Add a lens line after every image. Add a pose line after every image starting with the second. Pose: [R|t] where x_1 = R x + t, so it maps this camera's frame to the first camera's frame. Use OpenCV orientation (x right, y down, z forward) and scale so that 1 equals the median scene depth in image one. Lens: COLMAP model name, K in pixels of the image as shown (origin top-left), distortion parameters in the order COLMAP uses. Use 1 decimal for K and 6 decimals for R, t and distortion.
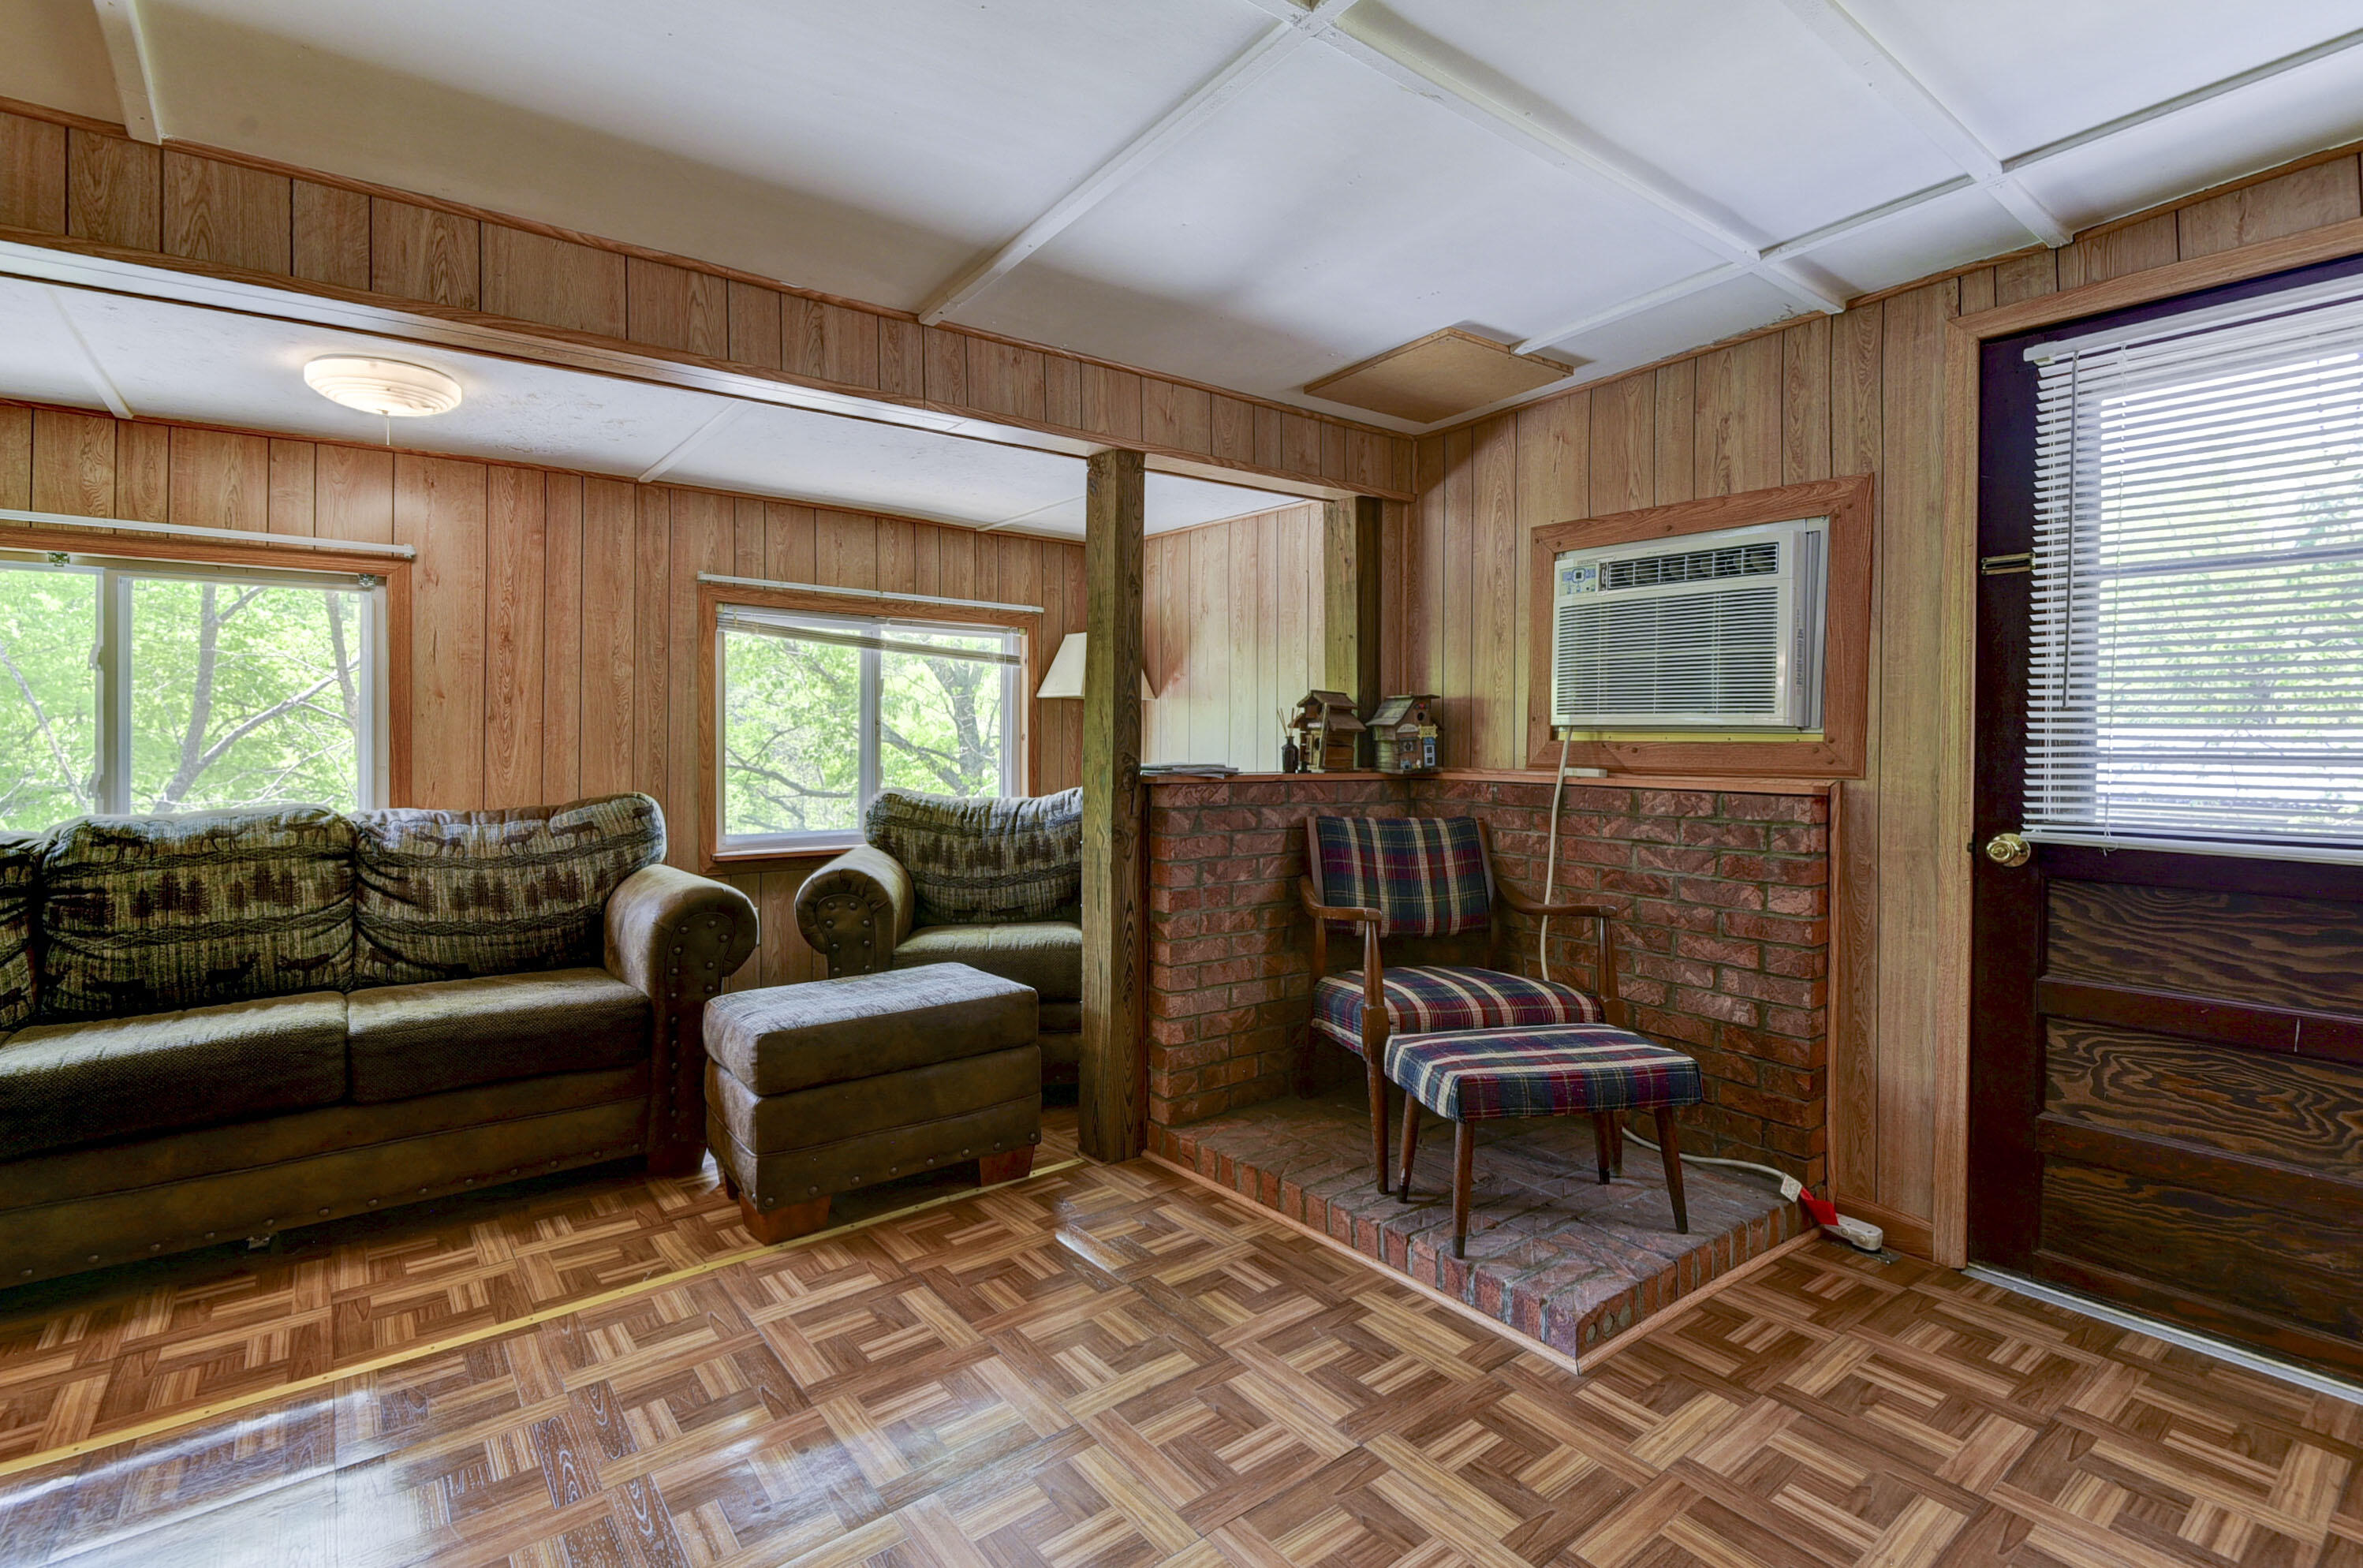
lens RADIAL K [[1099.5, 0, 1160.4], [0, 1099.5, 742.8], [0, 0, 1]] dist [-0.002197, -0.001409]
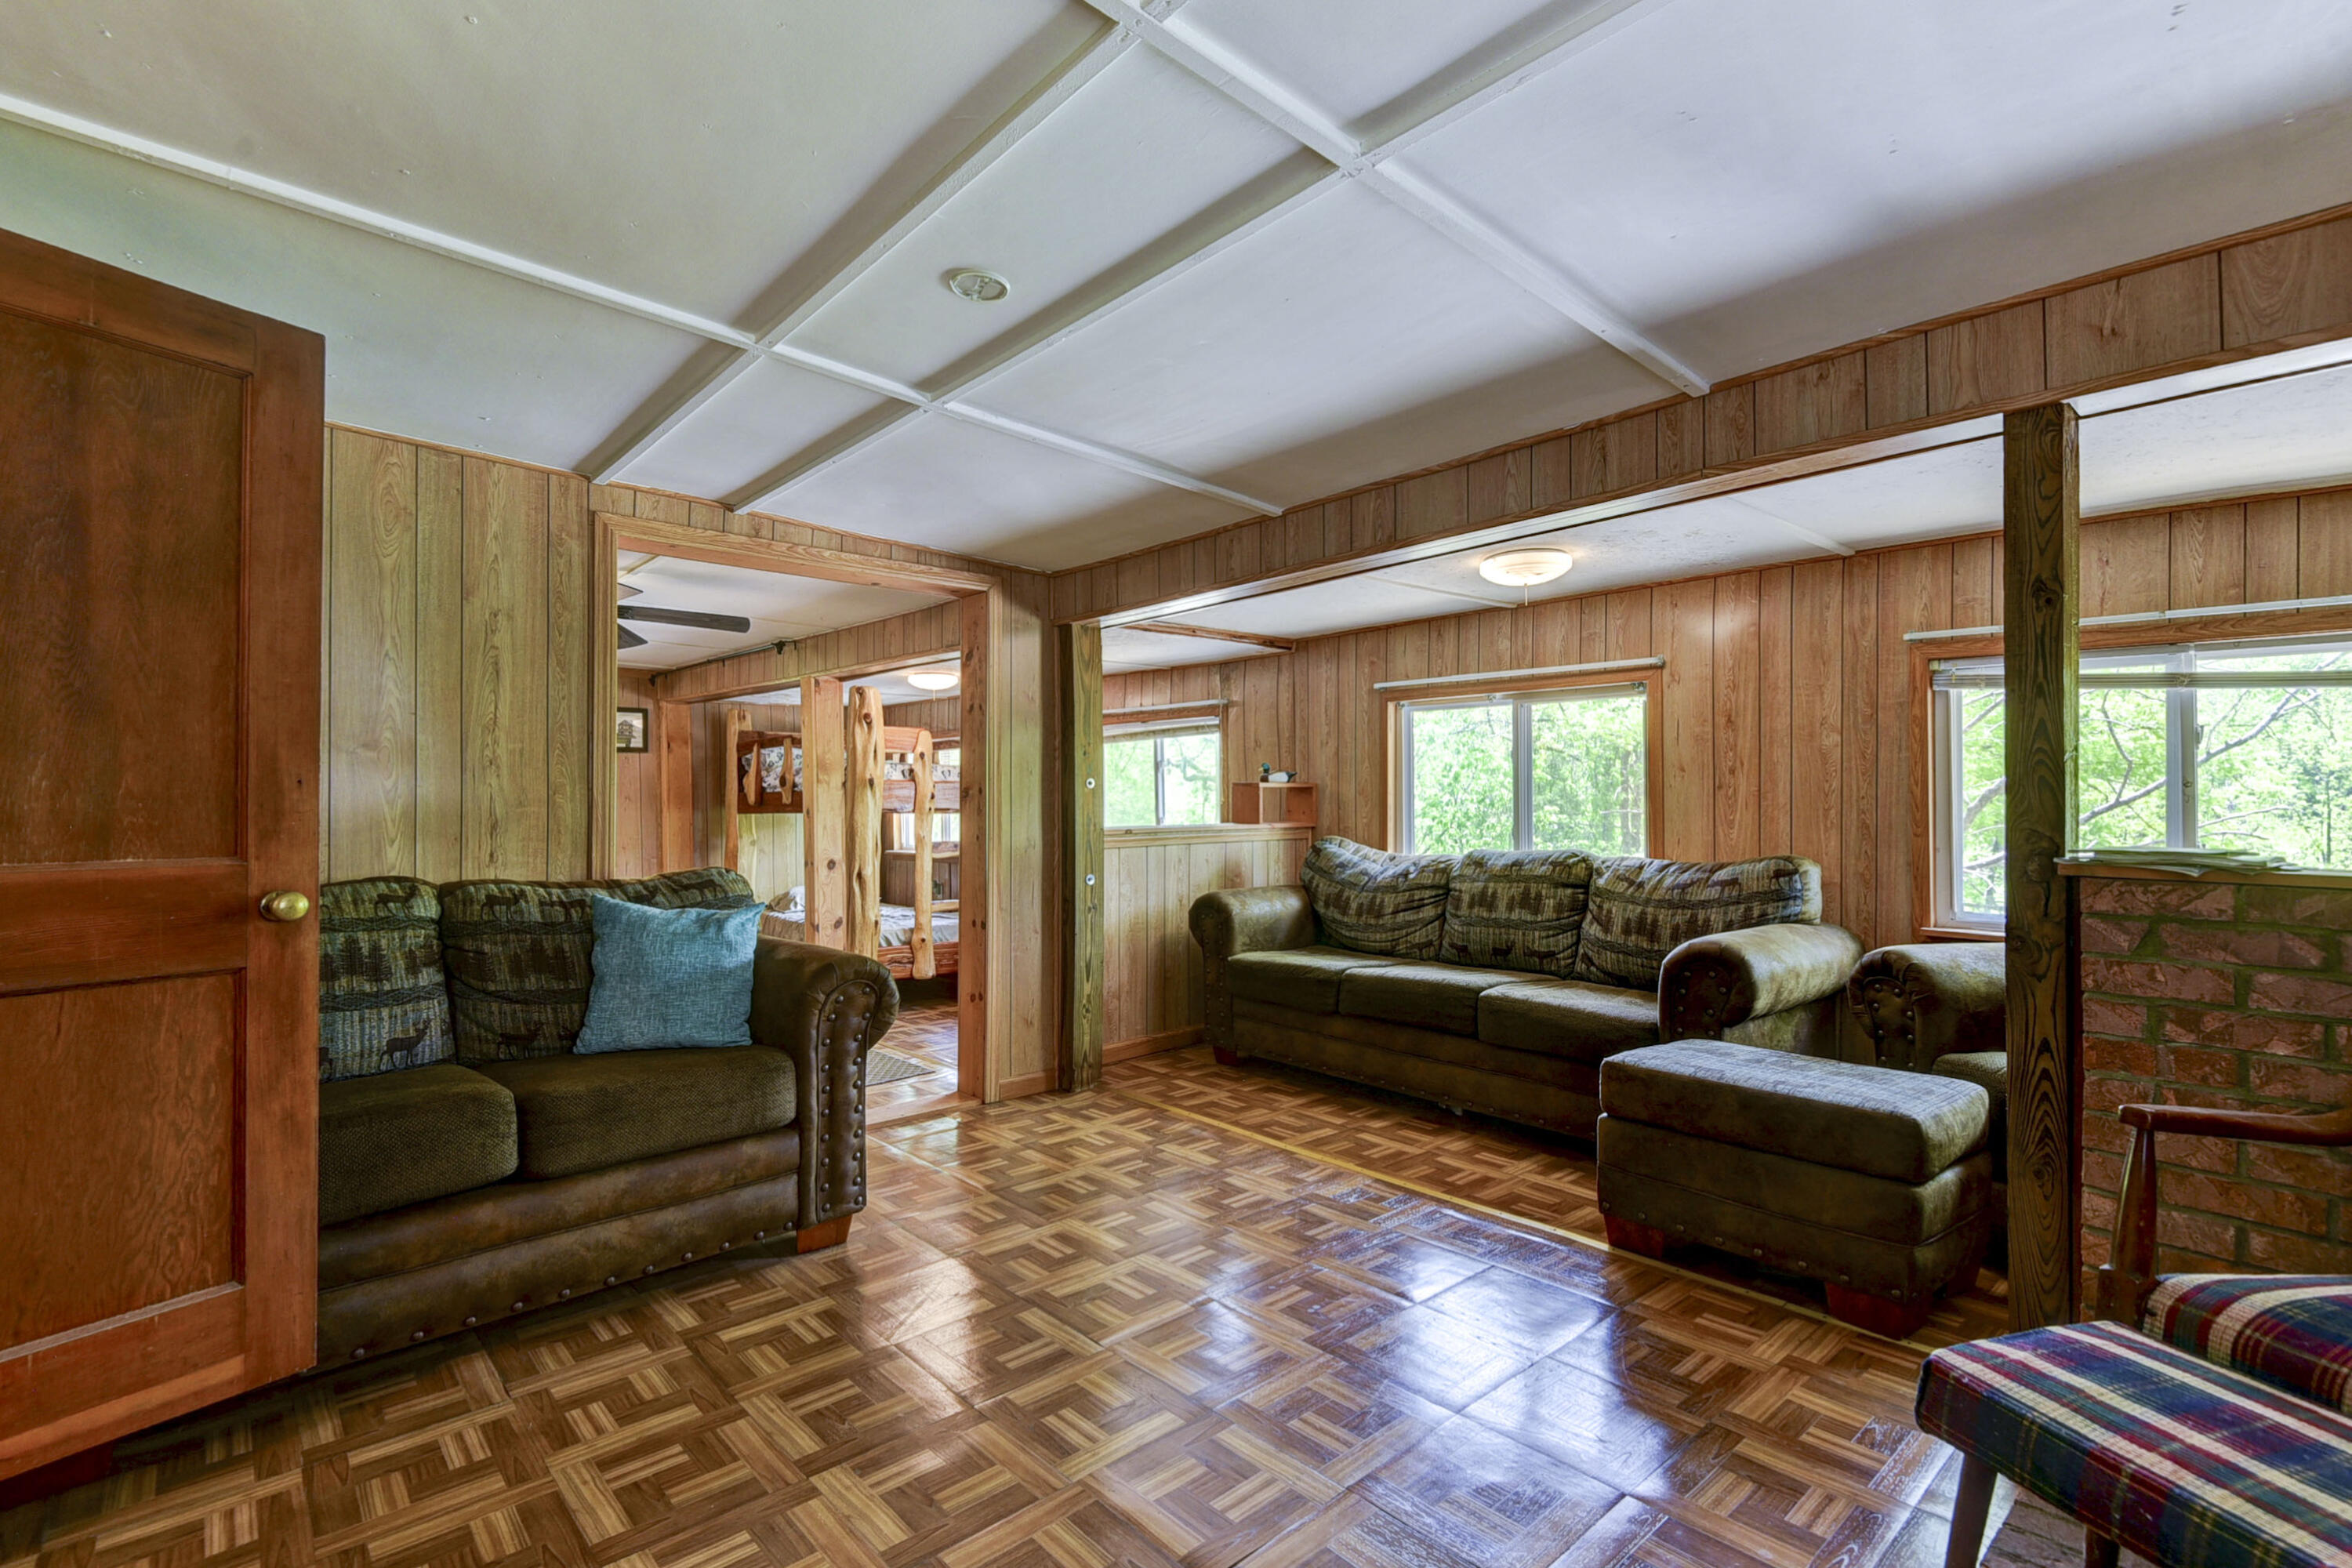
lens RADIAL K [[1083.3, 0, 1176.0], [0, 1083.3, 784.0], [0, 0, 1]] dist [0.000633, 0.000054]
pose [[0.059714, -0.013698, -0.998122, 0.212357], [-0.004321, 0.999893, -0.013980, -0.002655], [0.998206, 0.005147, 0.059649, 0.132253]]
